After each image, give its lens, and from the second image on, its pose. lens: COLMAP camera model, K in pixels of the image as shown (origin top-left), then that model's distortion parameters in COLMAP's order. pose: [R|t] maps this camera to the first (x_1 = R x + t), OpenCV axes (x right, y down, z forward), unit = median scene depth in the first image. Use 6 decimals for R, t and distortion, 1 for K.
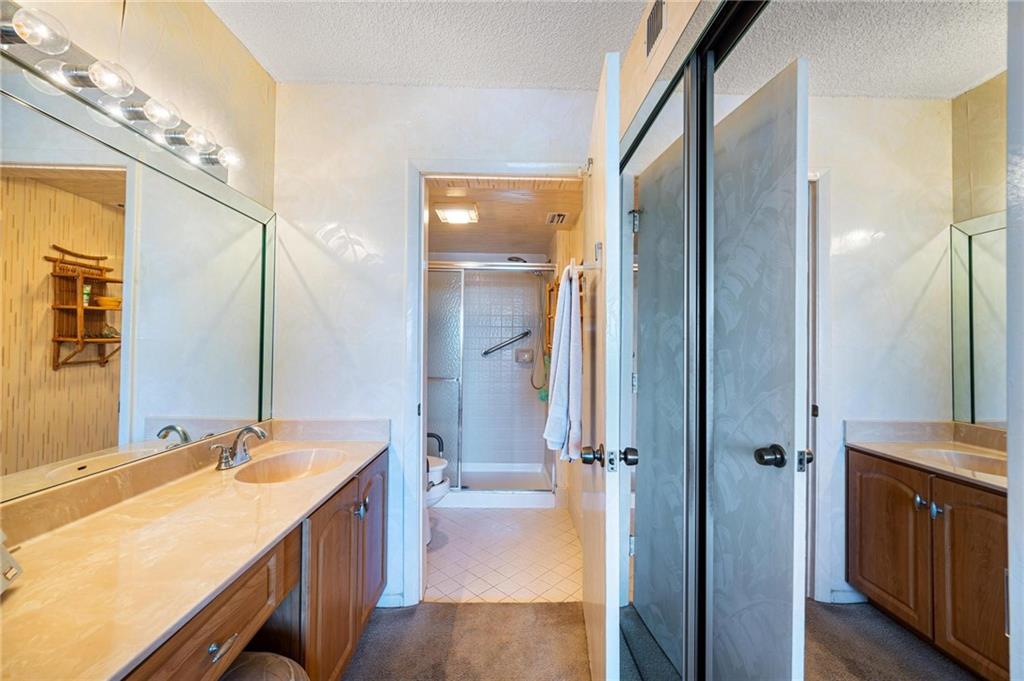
lens RADIAL K [[405.9, 0, 514.1], [0, 405.9, 343.1], [0, 0, 1]] dist [-0.001206, 0.000585]
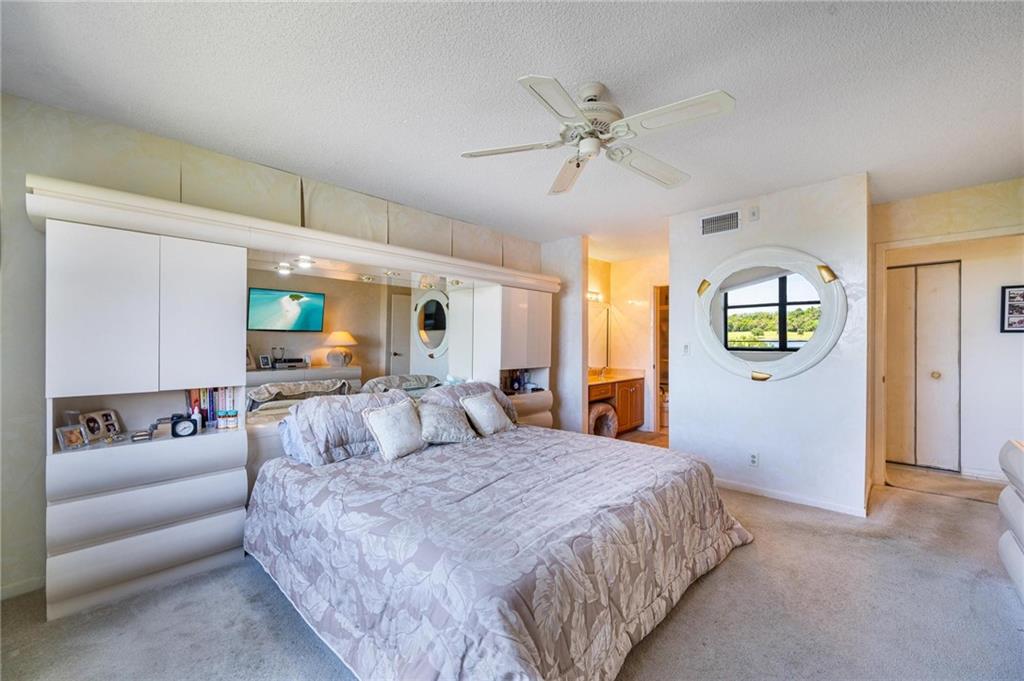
lens RADIAL K [[405.9, 0, 514.1], [0, 405.9, 343.1], [0, 0, 1]] dist [-0.001206, 0.000585]
pose [[0.710740, -0.008491, -0.703404, 1.152425], [0.013732, 0.999904, 0.001805, -0.024217], [0.703321, -0.010942, 0.710788, -1.864800]]
